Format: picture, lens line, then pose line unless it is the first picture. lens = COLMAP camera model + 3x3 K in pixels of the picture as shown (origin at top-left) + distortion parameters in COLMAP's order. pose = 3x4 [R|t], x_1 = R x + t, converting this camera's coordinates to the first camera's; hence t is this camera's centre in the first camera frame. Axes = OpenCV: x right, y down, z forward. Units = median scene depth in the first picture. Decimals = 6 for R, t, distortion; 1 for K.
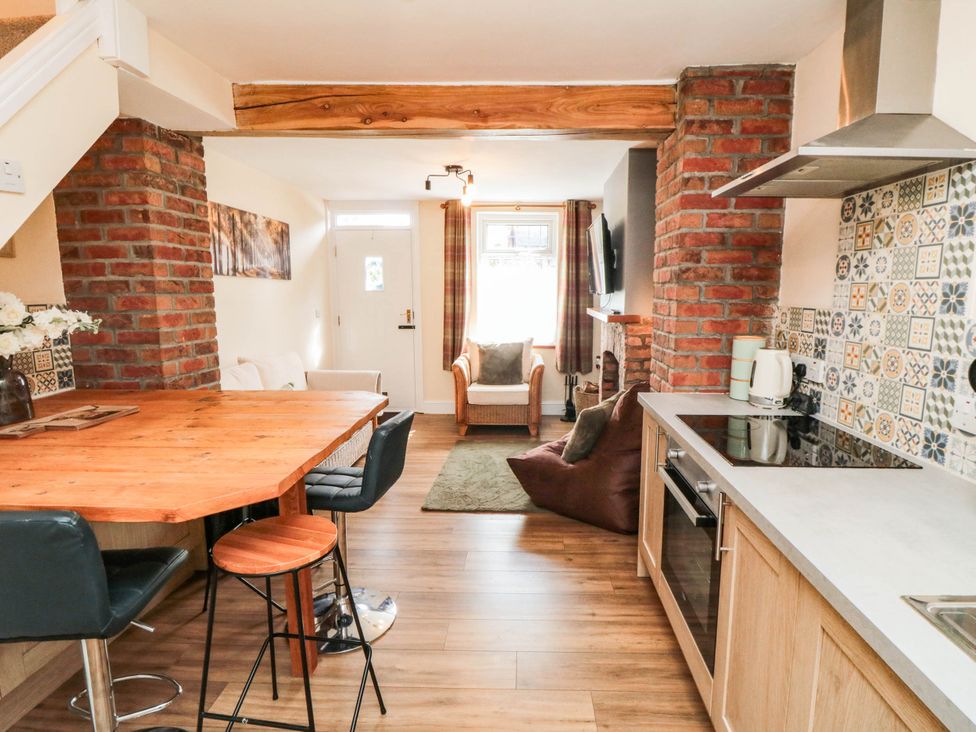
lens RADIAL K [[515.9, 0, 512.7], [0, 515.9, 360.6], [0, 0, 1]] dist [-0.000455, -0.012626]
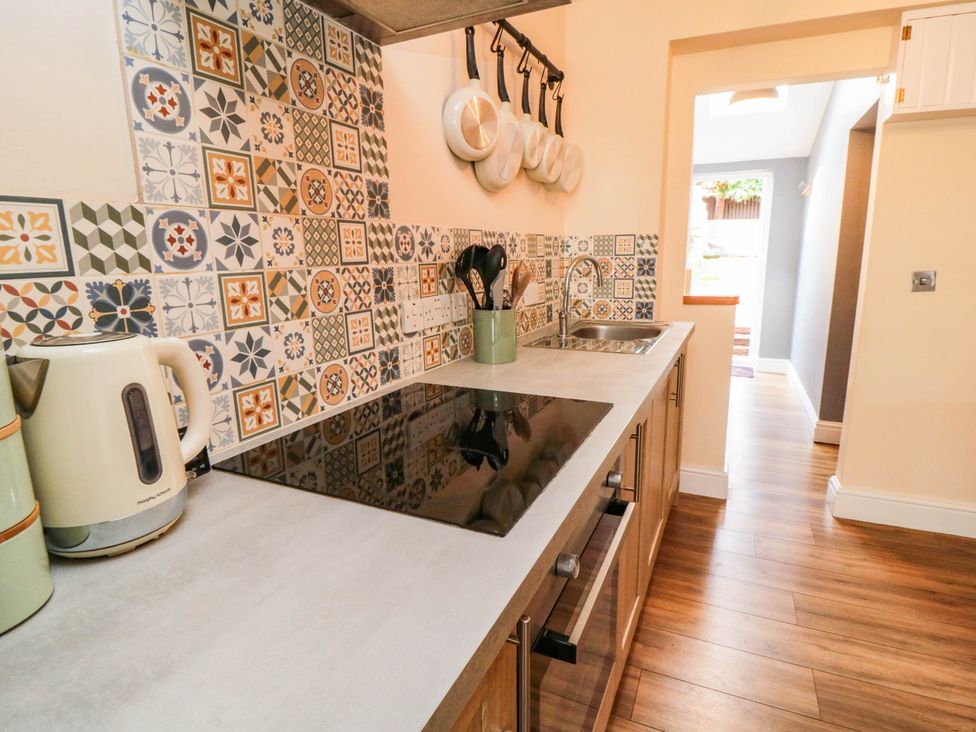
lens RADIAL K [[515.9, 0, 487.2], [0, 515.9, 357.7], [0, 0, 1]] dist [-0.000455, -0.012626]
pose [[-0.913139, -0.065006, 0.402431, 0.180027], [0.071947, 0.946007, 0.316062, -0.077748], [-0.401248, 0.317562, -0.859159, 1.059546]]
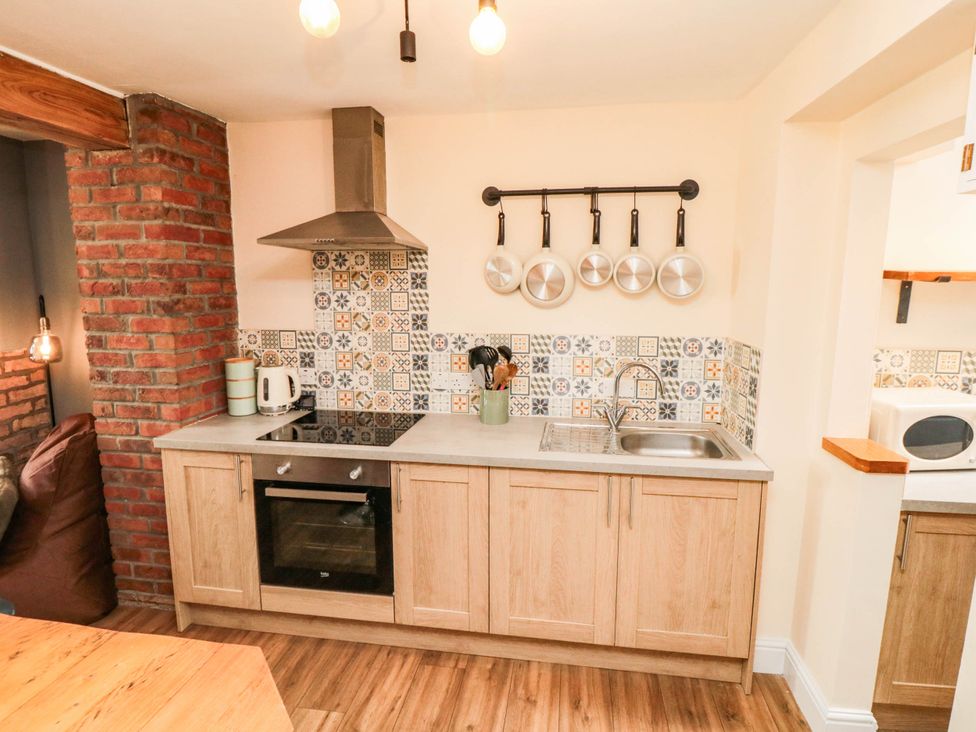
lens RADIAL K [[515.9, 0, 502.5], [0, 515.9, 357.4], [0, 0, 1]] dist [-0.000455, -0.012626]
pose [[0.112338, -0.142124, 0.983454, -0.578772], [0.133287, 0.982930, 0.126823, -0.114433], [-0.984690, 0.116834, 0.129364, 0.280459]]
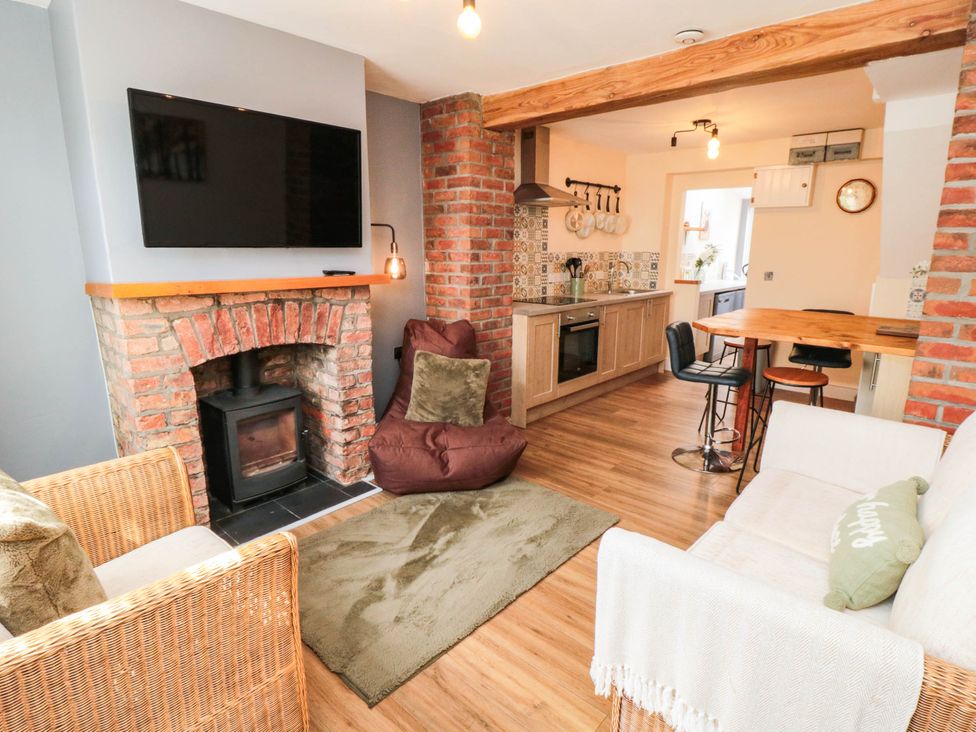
lens RADIAL K [[515.9, 0, 496.0], [0, 515.9, 360.7], [0, 0, 1]] dist [-0.000455, -0.012626]
pose [[-0.763422, -0.146518, 0.629063, -0.716029], [0.080255, 0.944866, 0.317469, -0.312525], [-0.640895, 0.292849, -0.709572, 2.329179]]
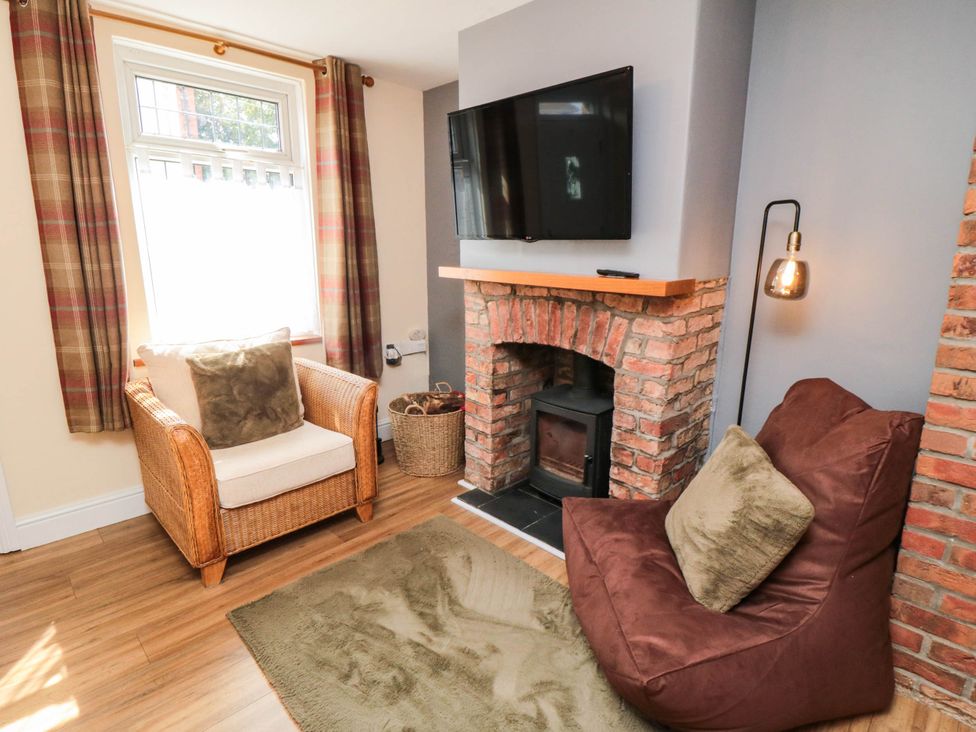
lens RADIAL K [[515.9, 0, 514.7], [0, 515.9, 362.3], [0, 0, 1]] dist [-0.000455, -0.012626]
pose [[0.675196, -0.160564, 0.719951, -0.445300], [0.092483, 0.986747, 0.133331, -0.141656], [-0.731818, -0.023441, 0.681097, 1.188648]]
